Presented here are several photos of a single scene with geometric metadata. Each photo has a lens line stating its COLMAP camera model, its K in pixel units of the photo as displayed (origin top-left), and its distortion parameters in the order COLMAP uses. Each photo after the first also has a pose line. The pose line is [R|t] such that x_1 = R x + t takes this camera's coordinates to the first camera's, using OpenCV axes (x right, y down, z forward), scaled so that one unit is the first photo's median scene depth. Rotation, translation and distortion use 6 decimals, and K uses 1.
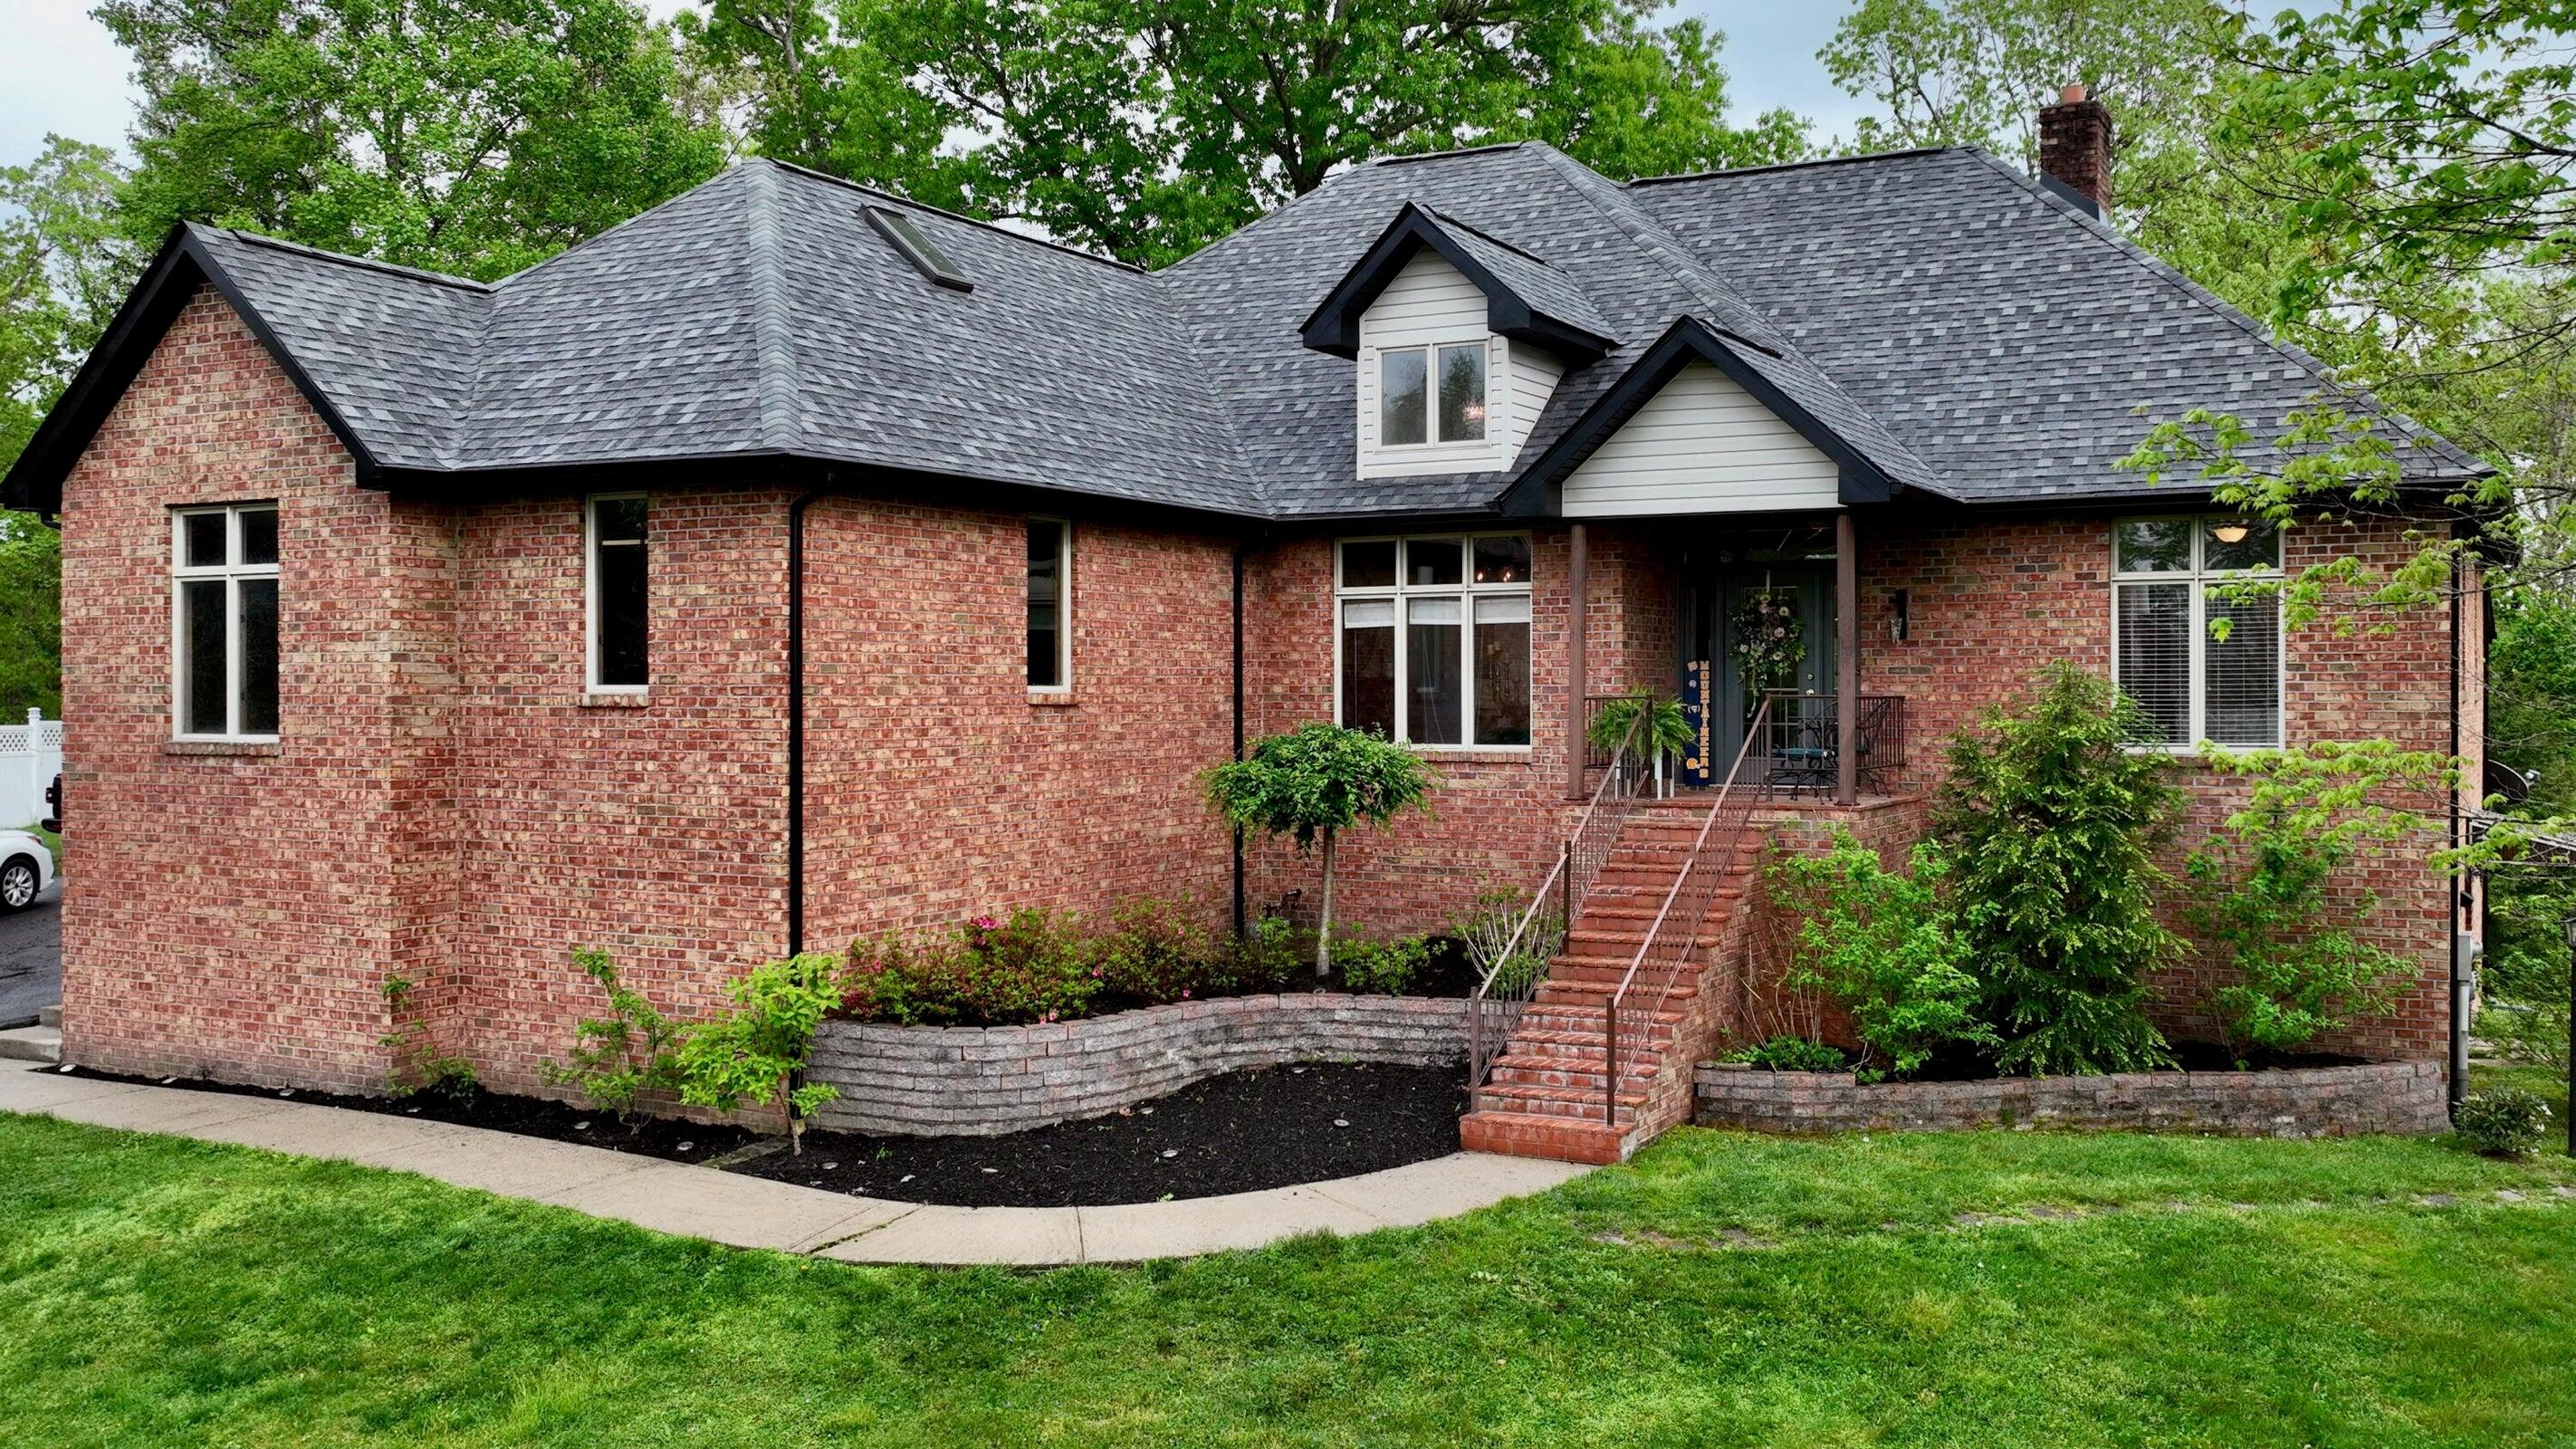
lens RADIAL K [[2237.1, 0, 1359.0], [0, 2237.1, 716.1], [0, 0, 1]] dist [0.000728, 0.009301]
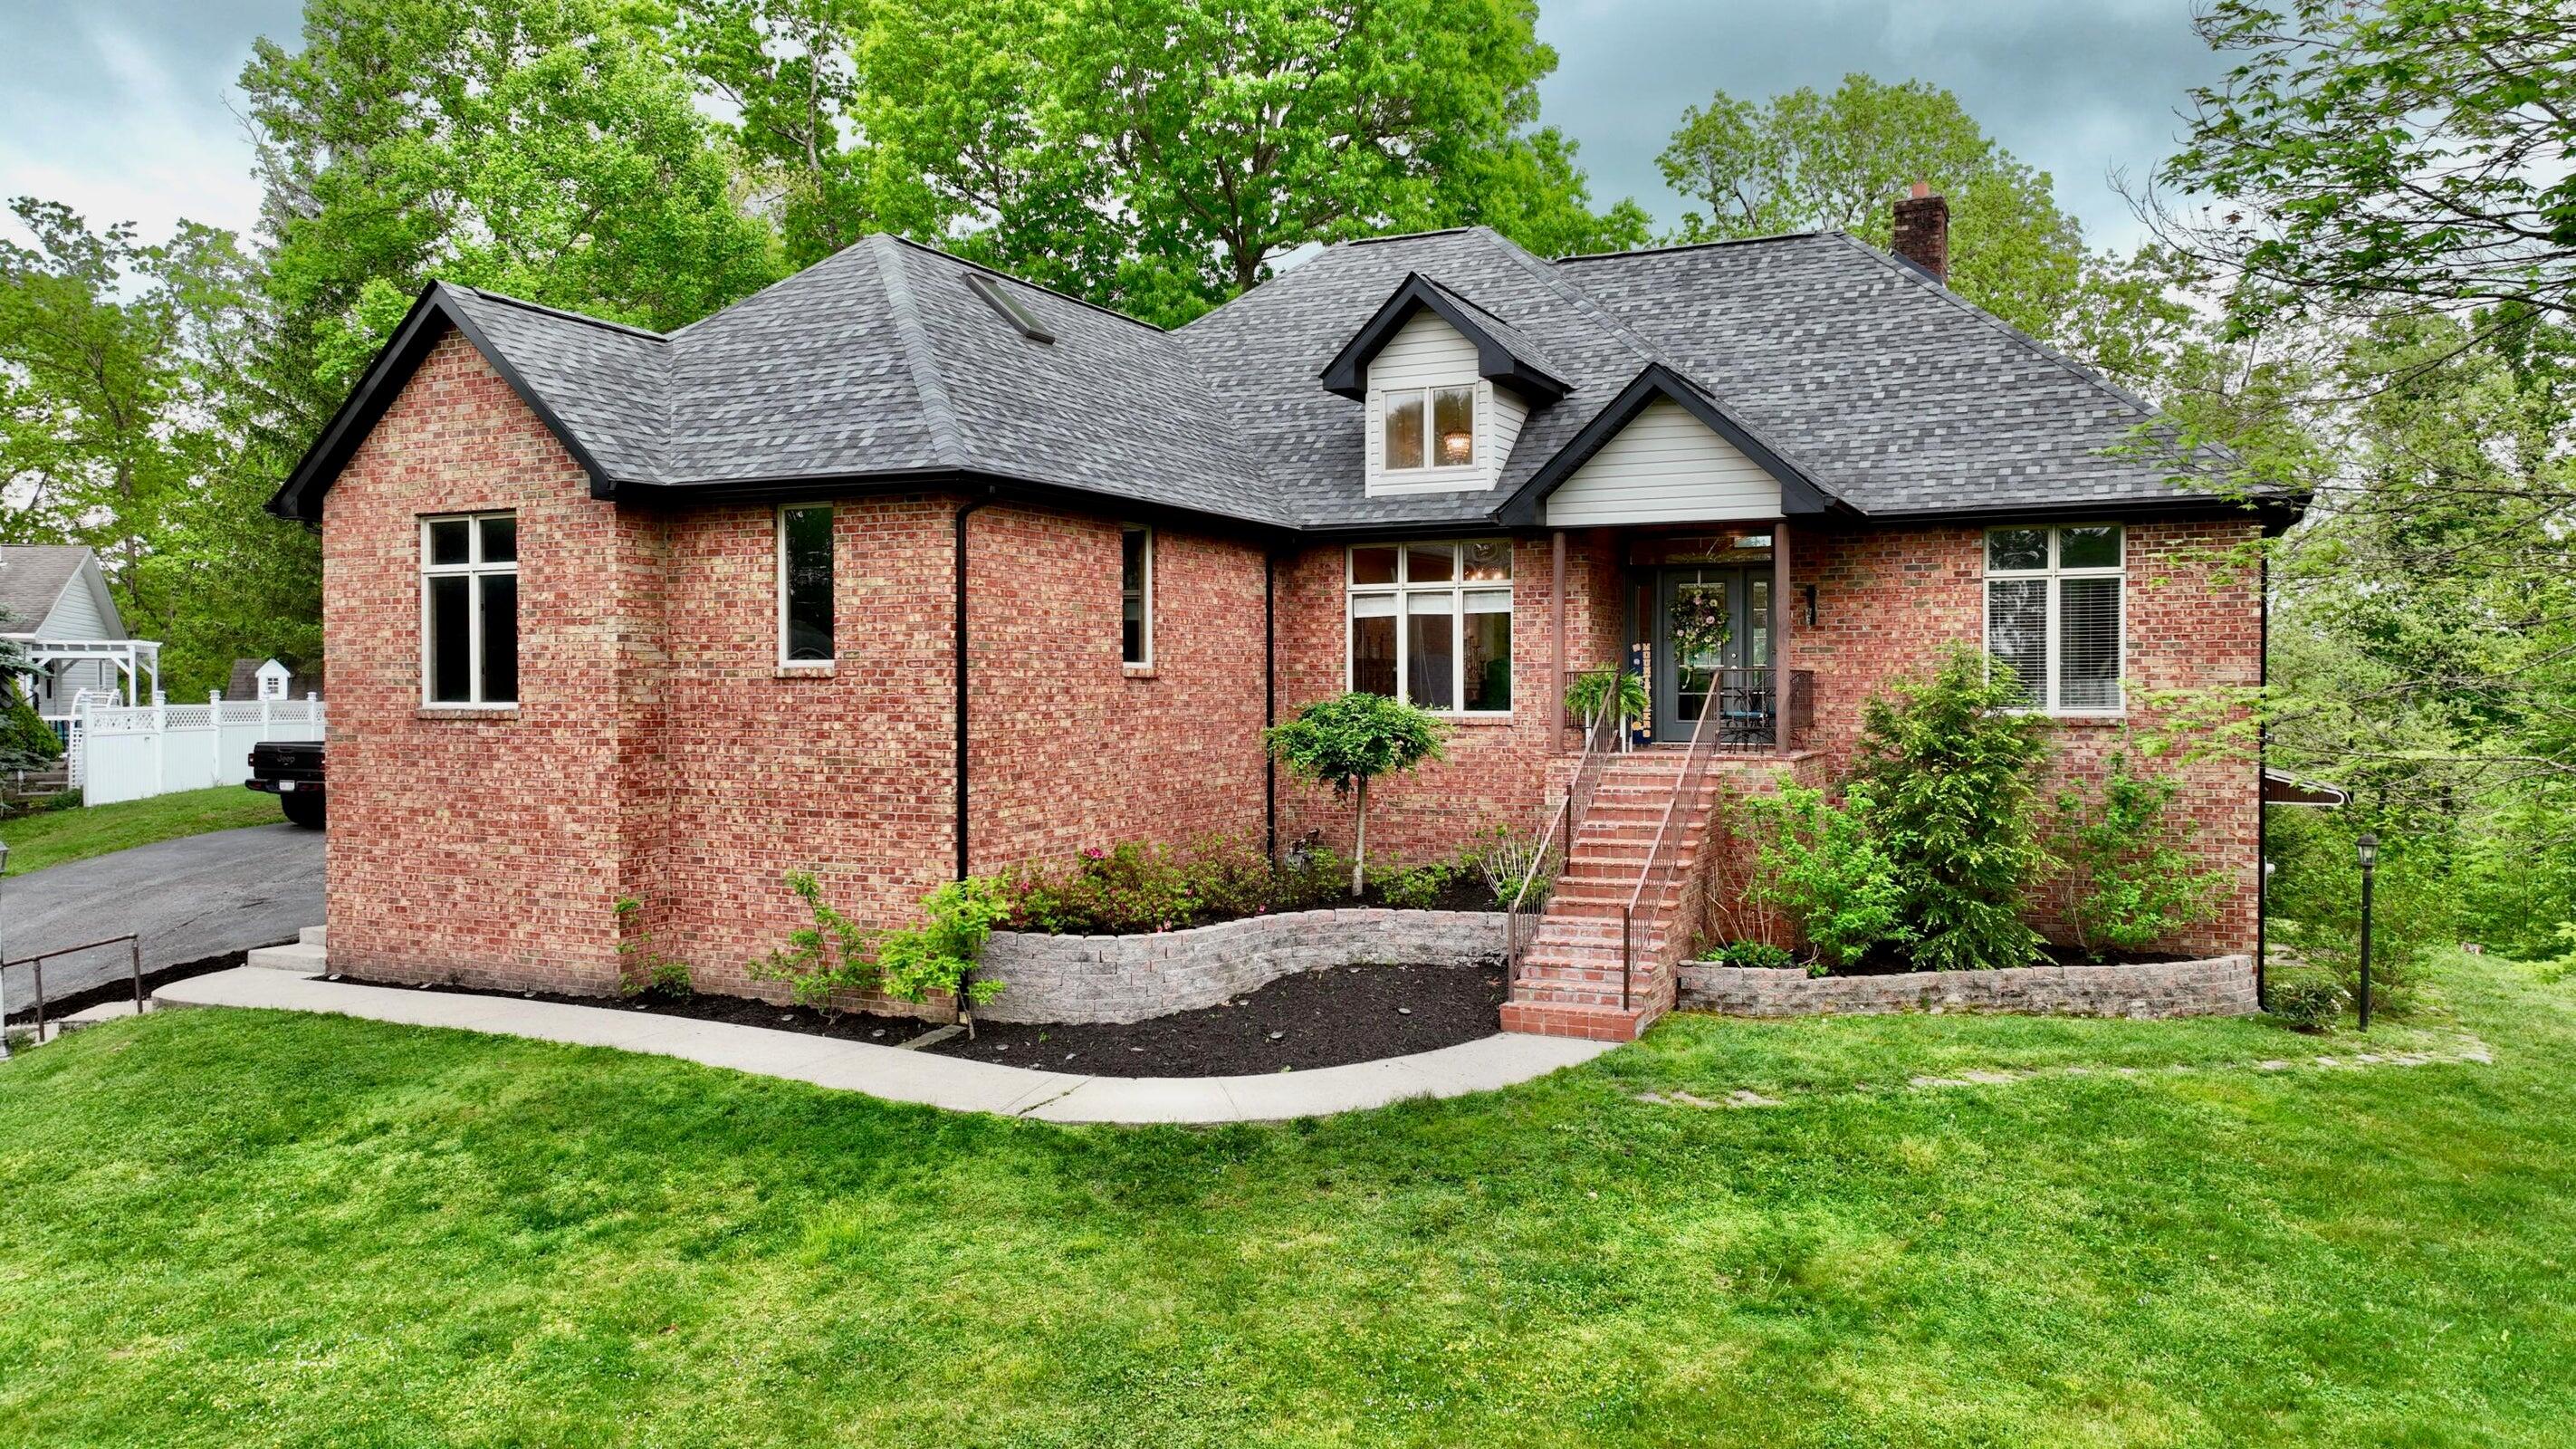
lens RADIAL K [[1809.4, 0, 1279.2], [0, 1809.4, 726.7], [0, 0, 1]] dist [0.001431, 0.012369]
pose [[0.999466, -0.002813, 0.032543, -0.101302], [0.002391, 0.999913, 0.013000, 0.010060], [-0.032577, -0.012915, 0.999386, -0.000197]]
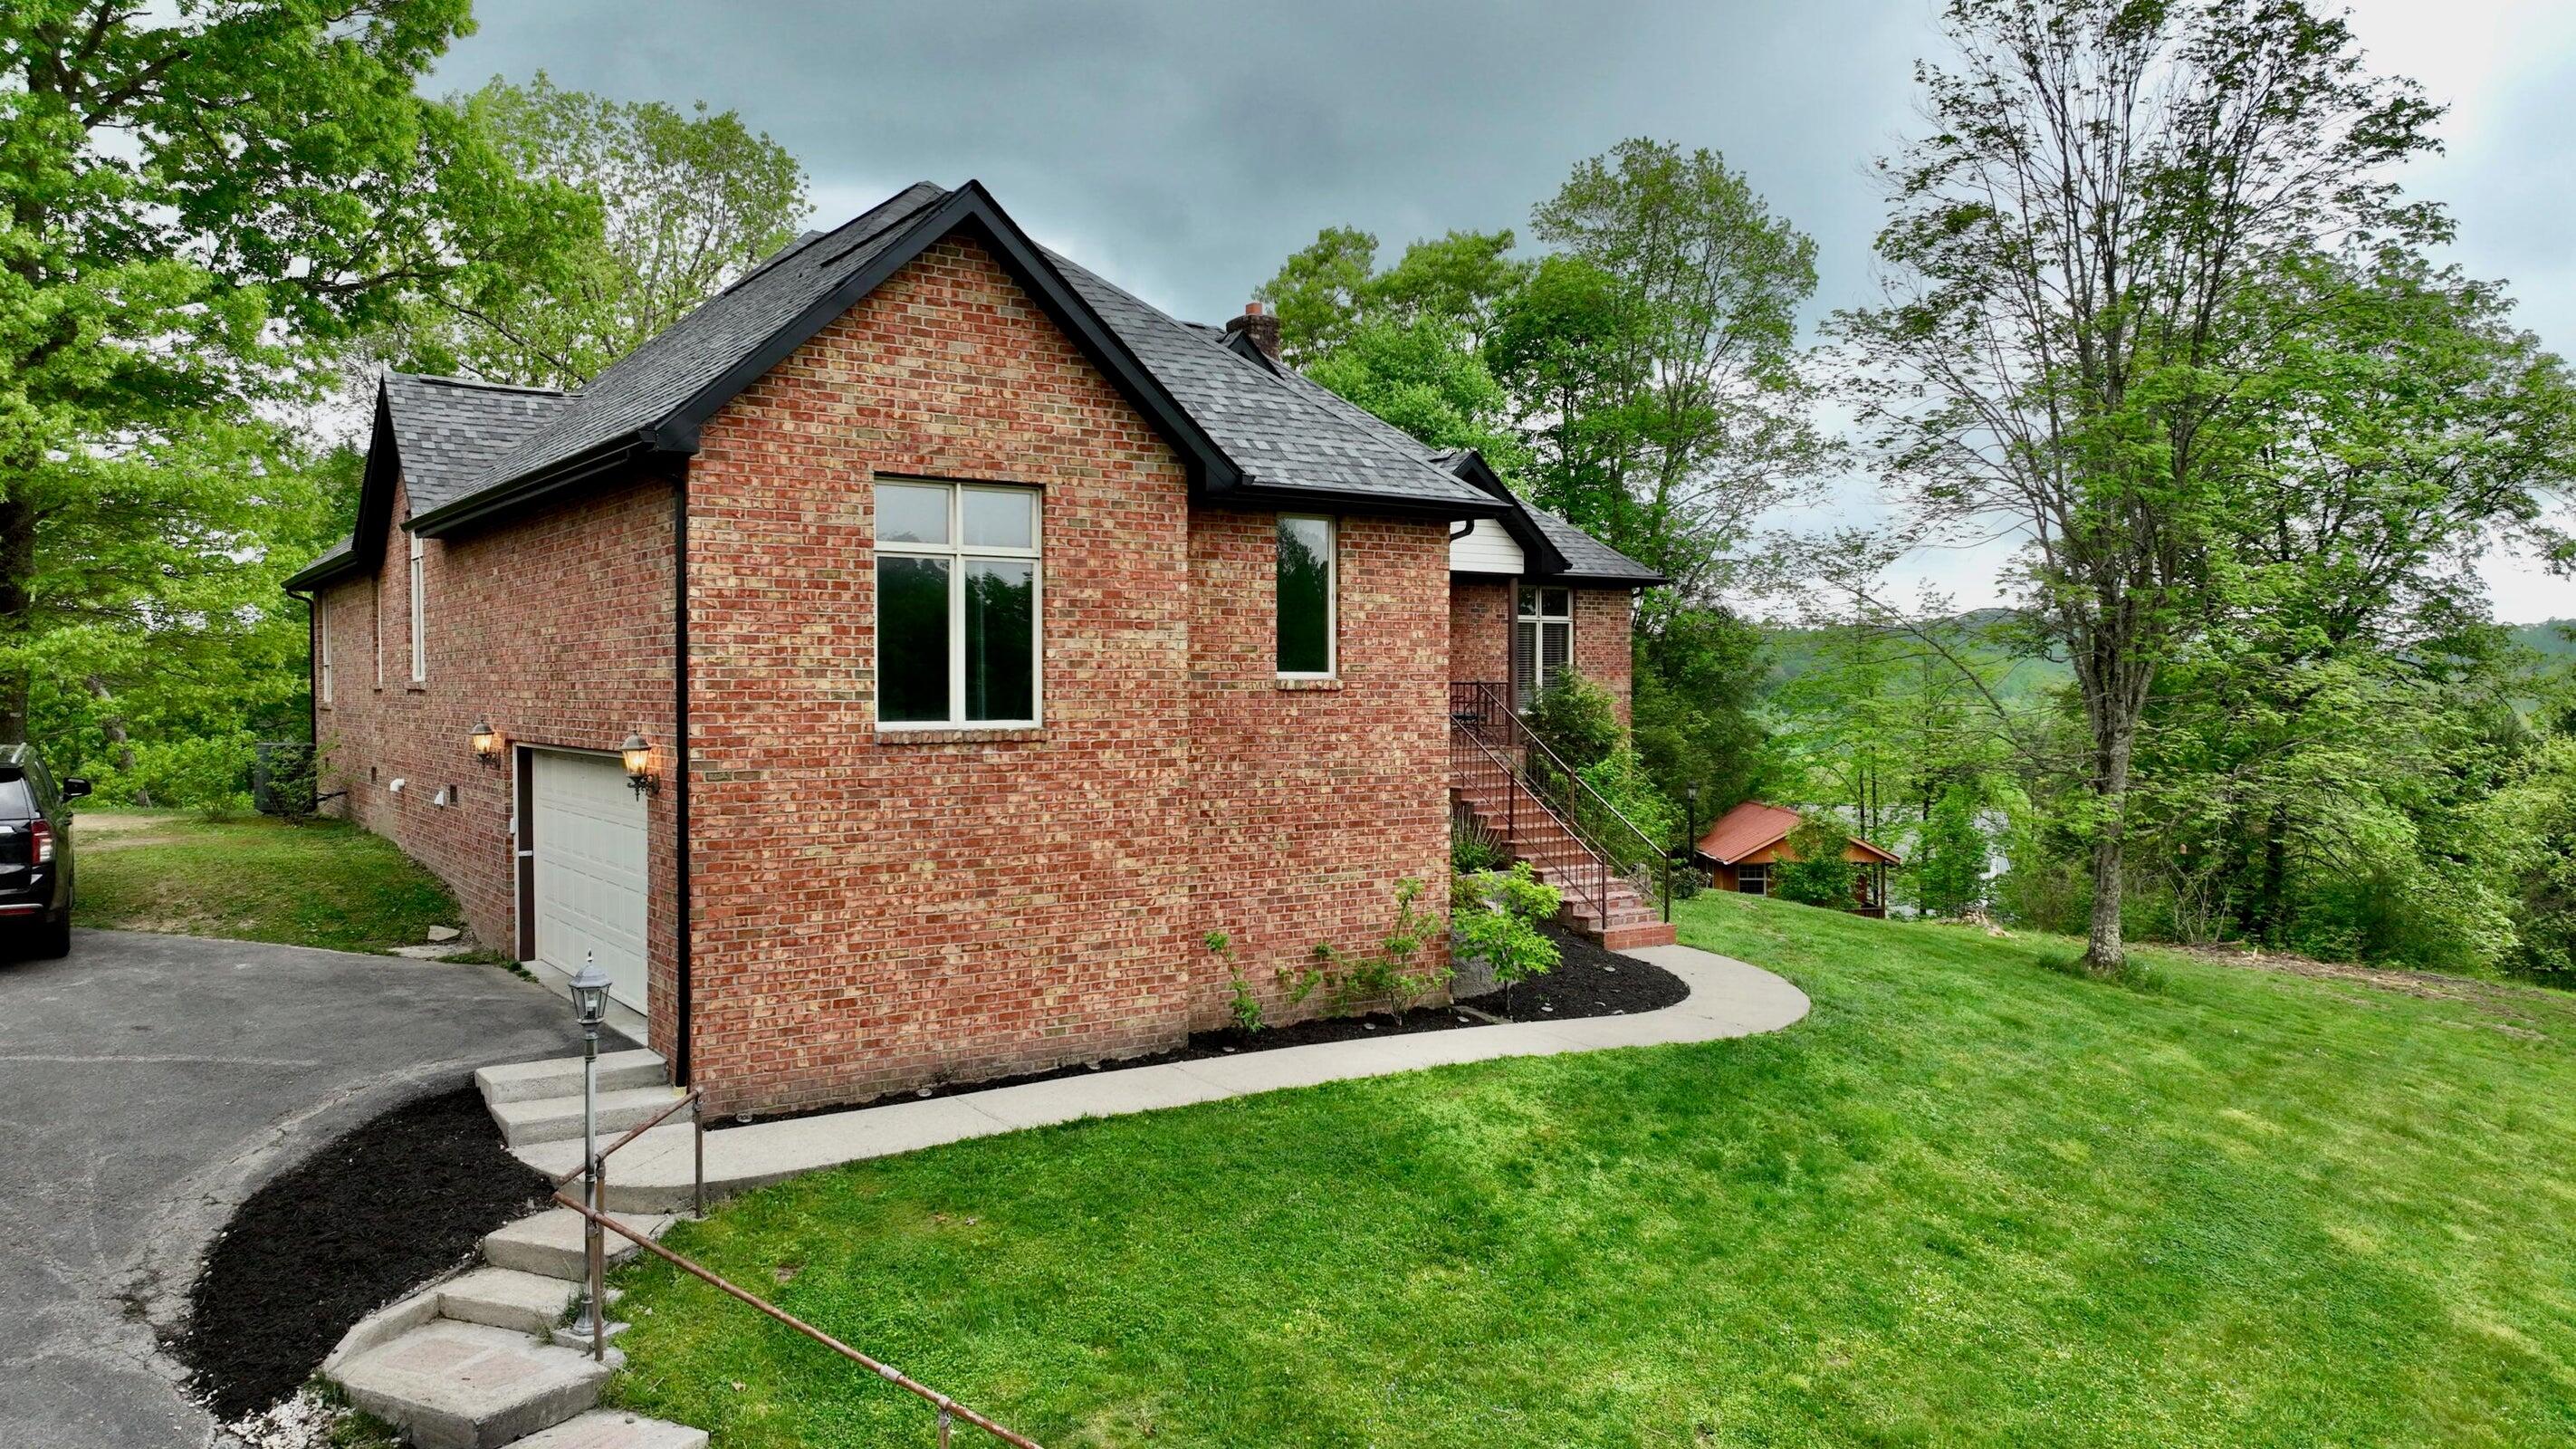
lens RADIAL K [[1809.4, 0, 1284.3], [0, 1809.4, 725.1], [0, 0, 1]] dist [0.001431, 0.012369]
pose [[0.462219, -0.020595, 0.886527, -1.168741], [0.009307, 0.999788, 0.018373, -0.003145], [-0.886717, -0.000242, 0.462313, 0.536723]]
